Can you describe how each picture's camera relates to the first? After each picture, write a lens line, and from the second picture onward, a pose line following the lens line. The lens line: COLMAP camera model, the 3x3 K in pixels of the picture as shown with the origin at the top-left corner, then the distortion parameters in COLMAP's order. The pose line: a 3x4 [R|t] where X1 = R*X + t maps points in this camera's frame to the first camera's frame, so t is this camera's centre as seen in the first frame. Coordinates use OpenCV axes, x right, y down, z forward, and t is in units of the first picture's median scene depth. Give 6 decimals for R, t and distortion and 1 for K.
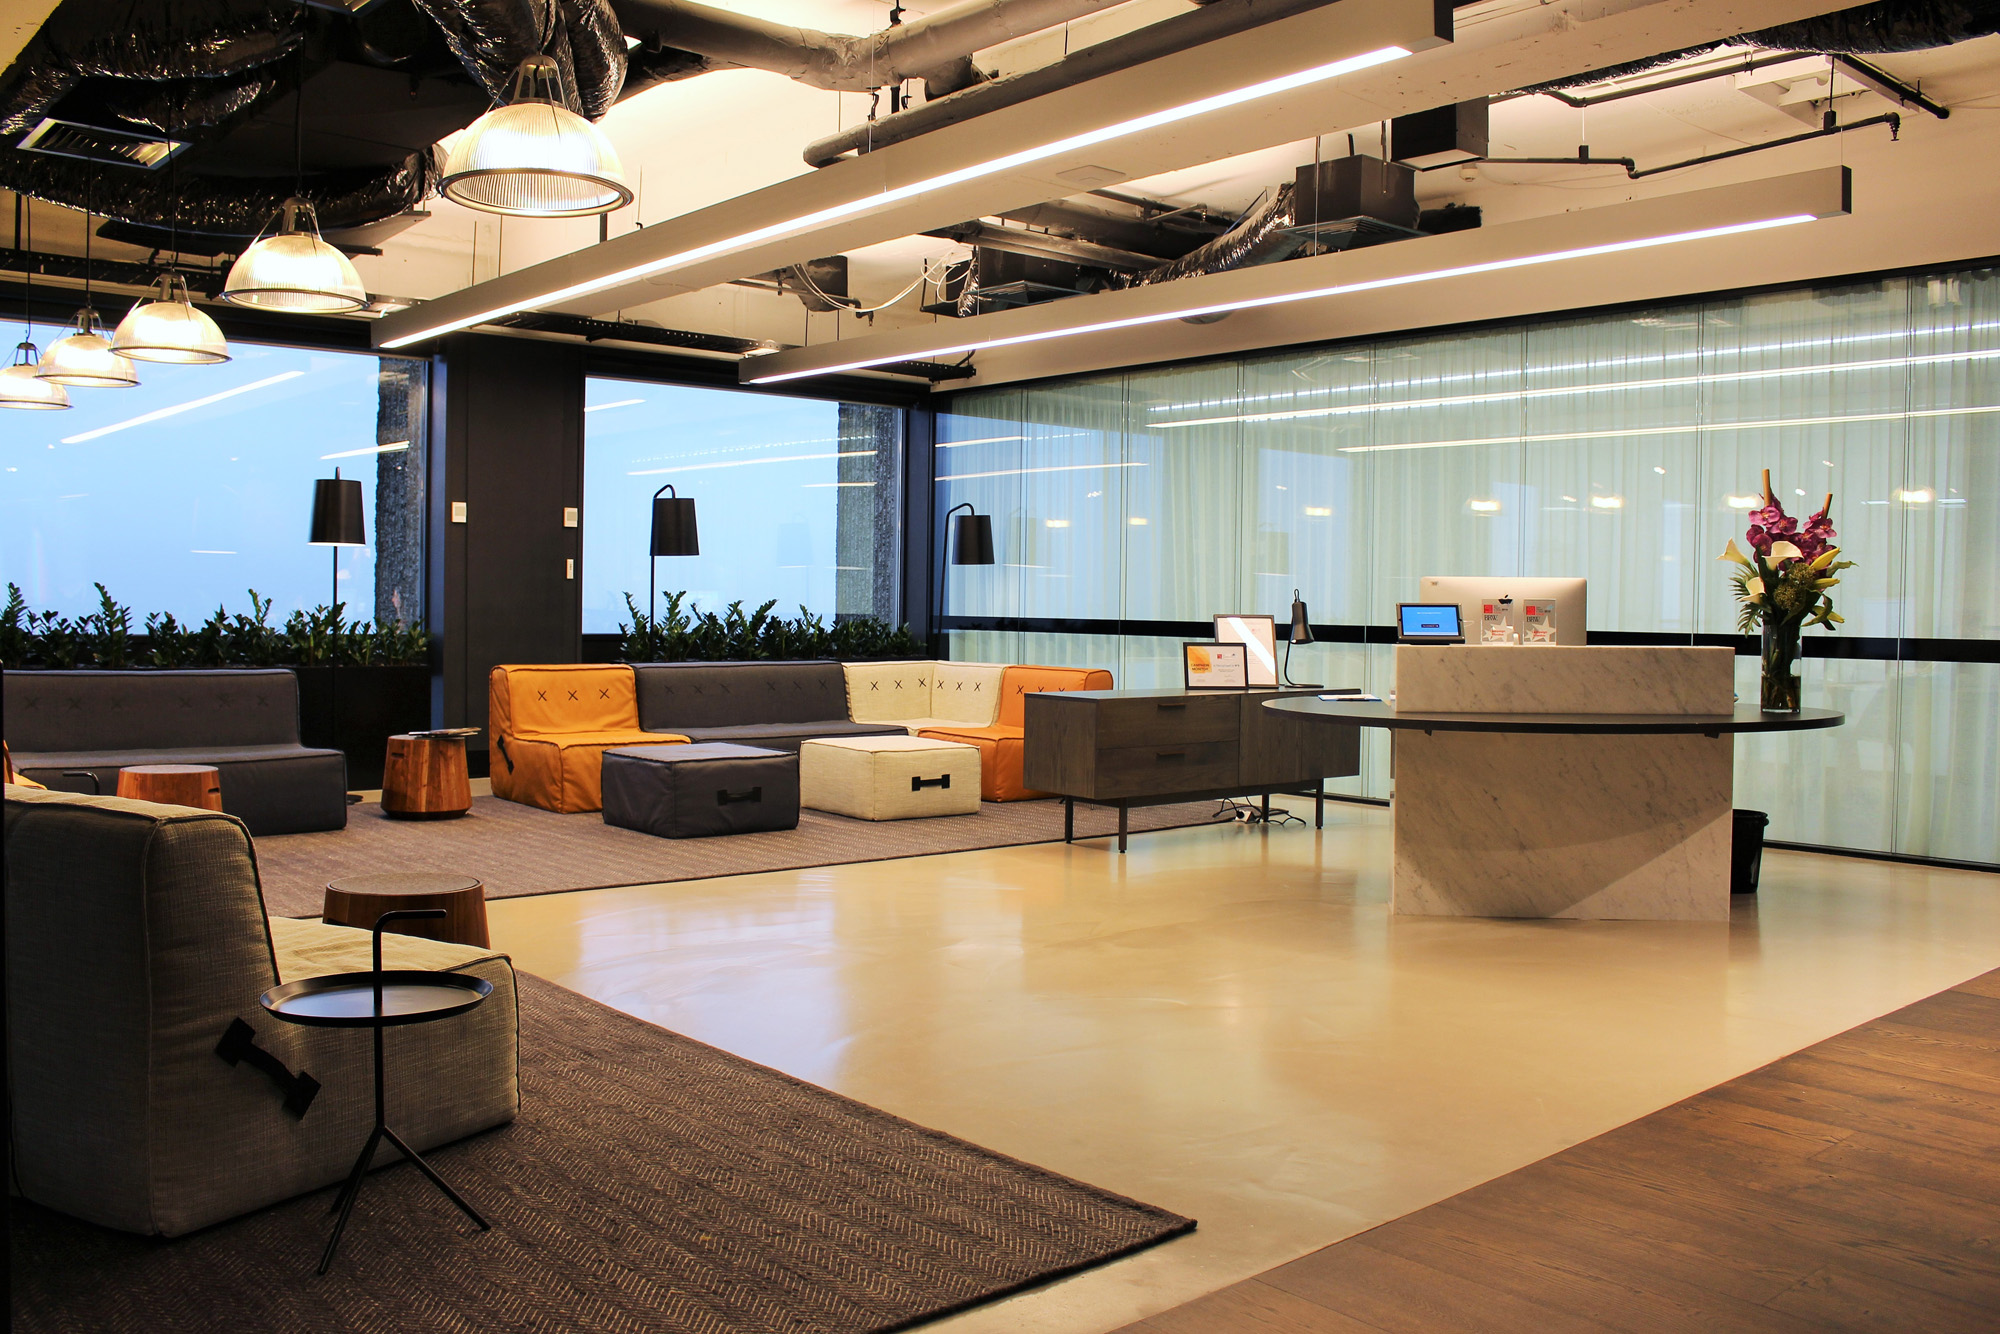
lens RADIAL K [[1702.7, 0, 1000.2], [0, 1702.7, 669.4], [0, 0, 1]] dist [-0.079738, 0.000254]
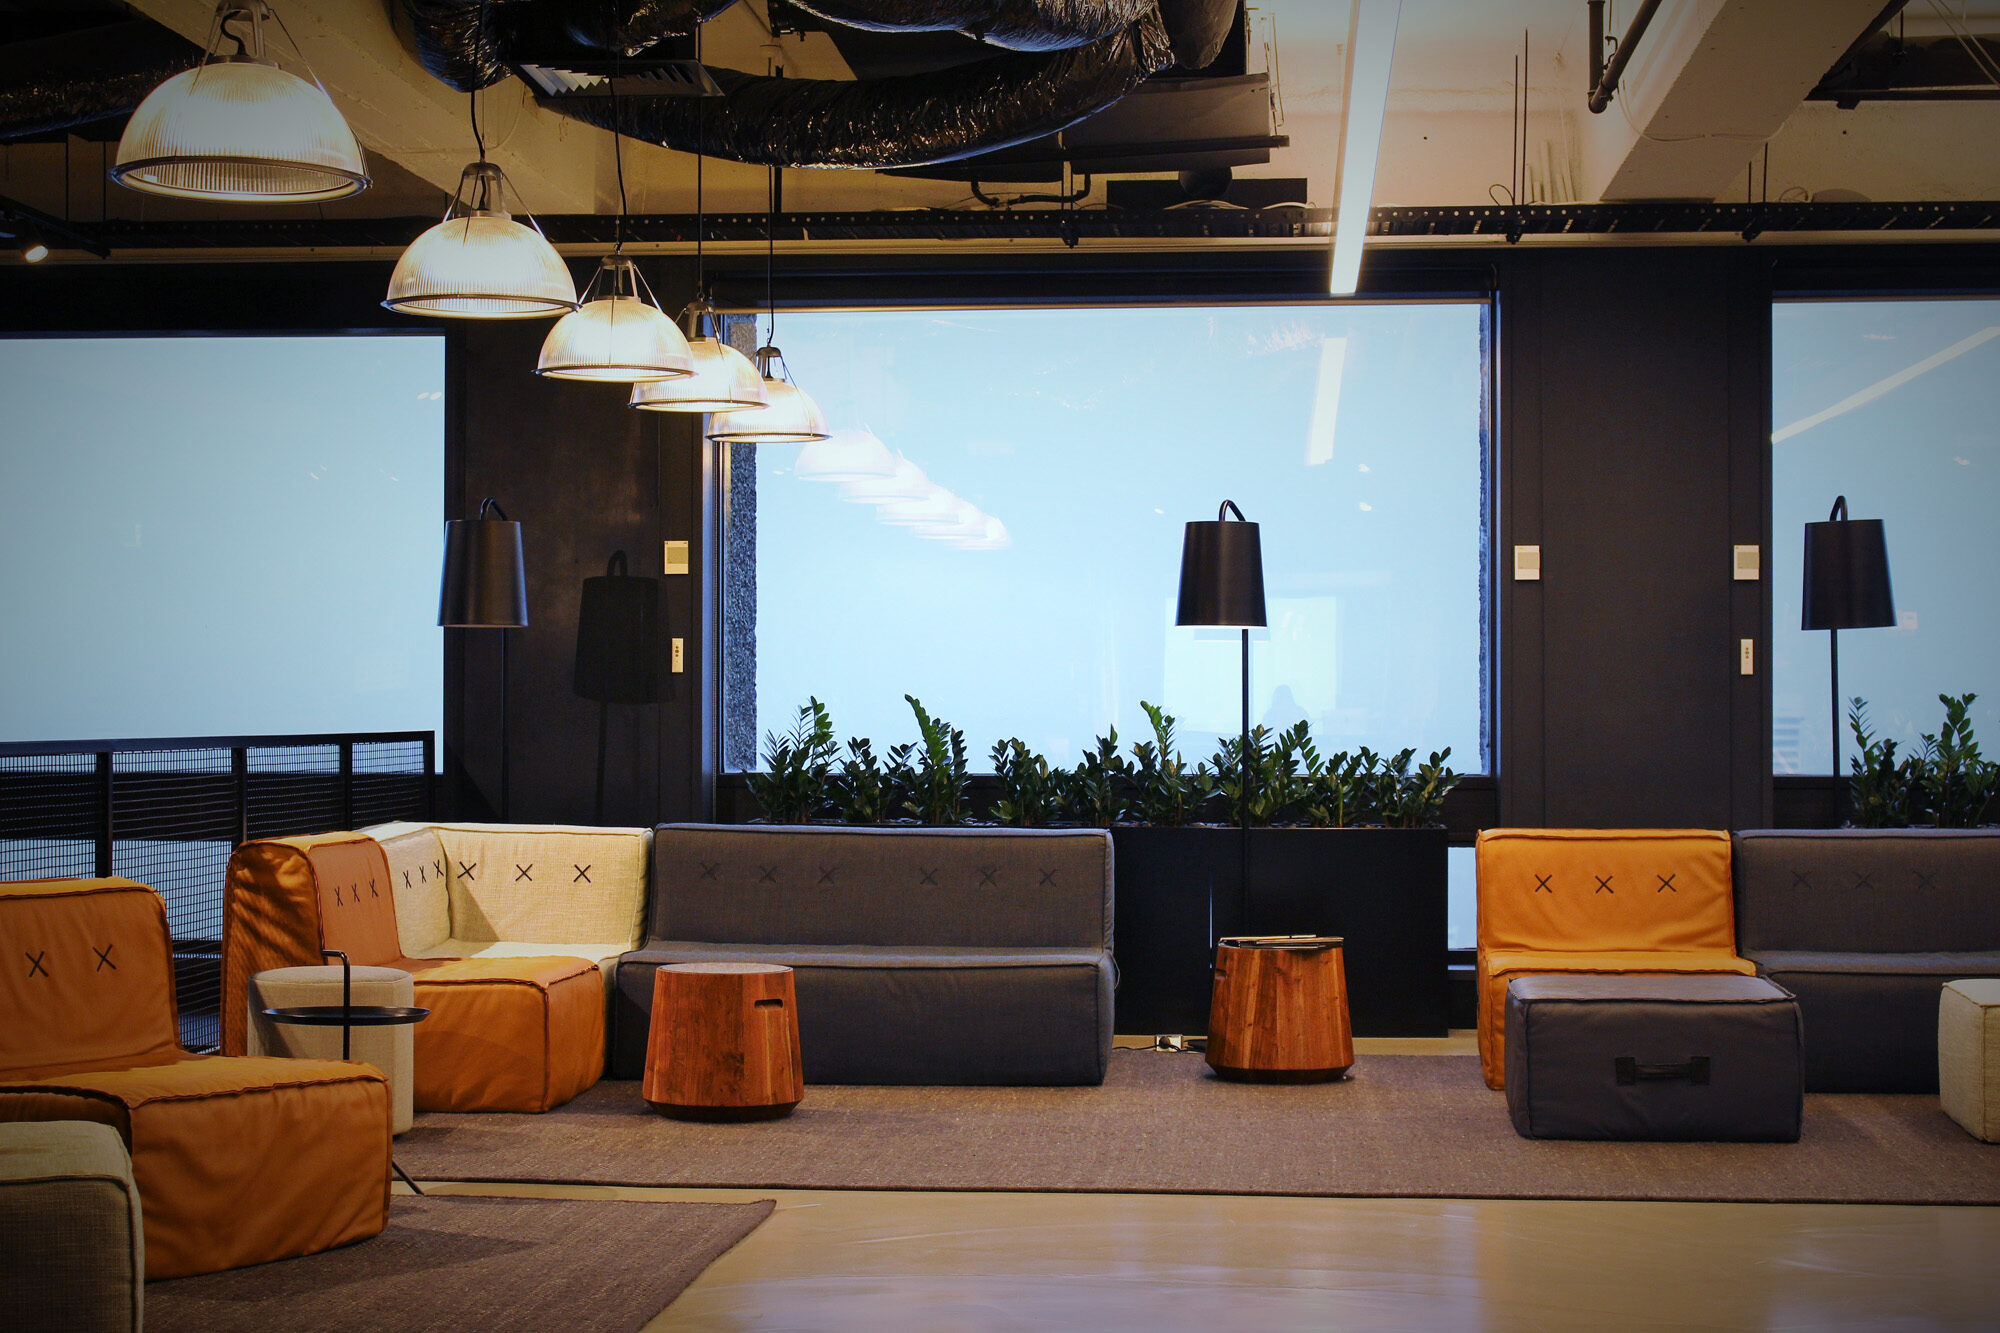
lens RADIAL K [[3372.8, 0, 1001.8], [0, 3372.8, 670.1], [0, 0, 1]] dist [0.027457, 0.000000]
pose [[0.702660, -0.023384, -0.711141, 0.421917], [-0.017338, 0.998600, -0.049966, 0.004138], [0.711314, 0.047439, 0.701272, 0.082526]]
